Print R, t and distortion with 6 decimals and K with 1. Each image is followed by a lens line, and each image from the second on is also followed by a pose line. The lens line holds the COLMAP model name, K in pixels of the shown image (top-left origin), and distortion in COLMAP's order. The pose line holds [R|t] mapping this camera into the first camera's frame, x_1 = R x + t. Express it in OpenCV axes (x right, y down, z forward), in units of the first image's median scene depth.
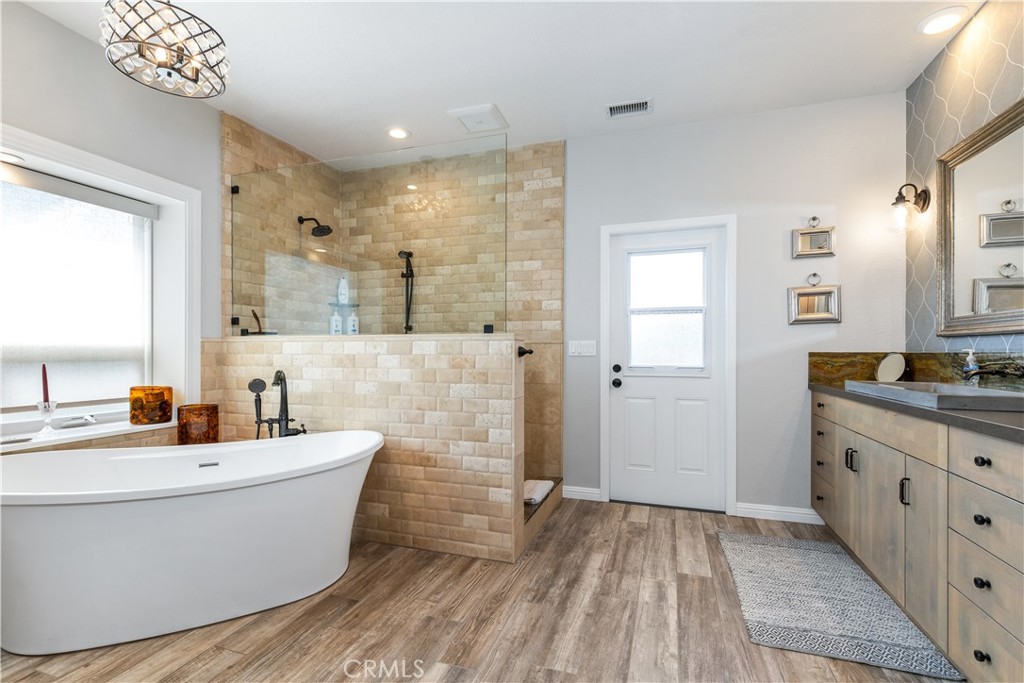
lens RADIAL K [[468.2, 0, 520.0], [0, 468.2, 353.9], [0, 0, 1]] dist [0.004689, -0.002714]
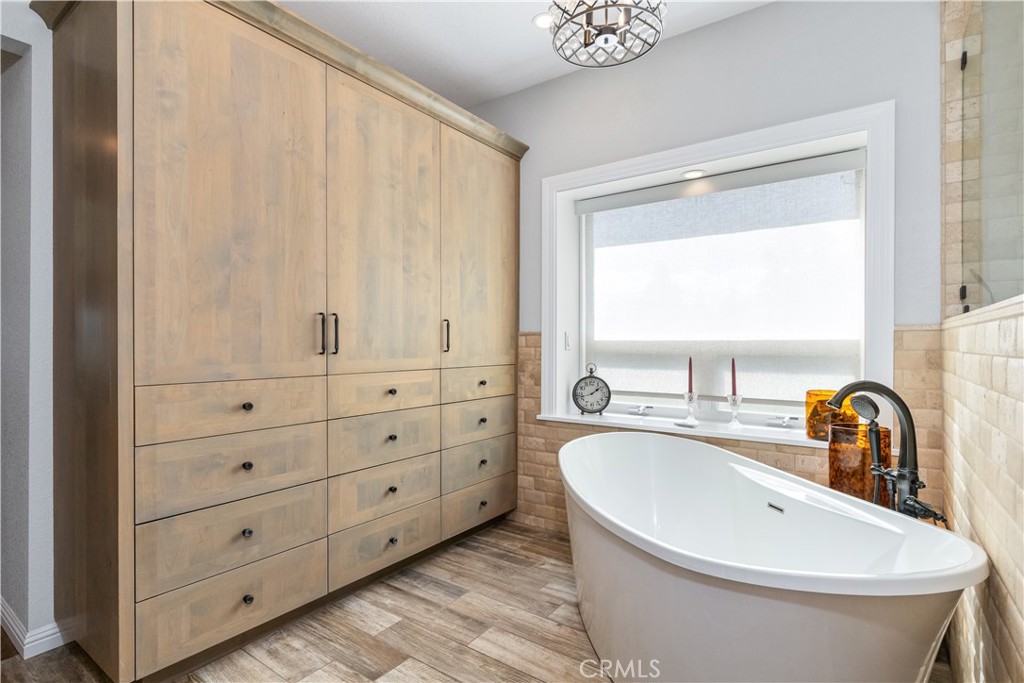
lens RADIAL K [[503.6, 0, 498.1], [0, 503.6, 341.9], [0, 0, 1]] dist [0.000724, -0.000461]
pose [[-0.317256, -0.003467, -0.948334, 0.147307], [-0.005275, 0.999984, -0.001891, -0.006683], [0.948325, 0.004402, -0.317269, 0.668628]]
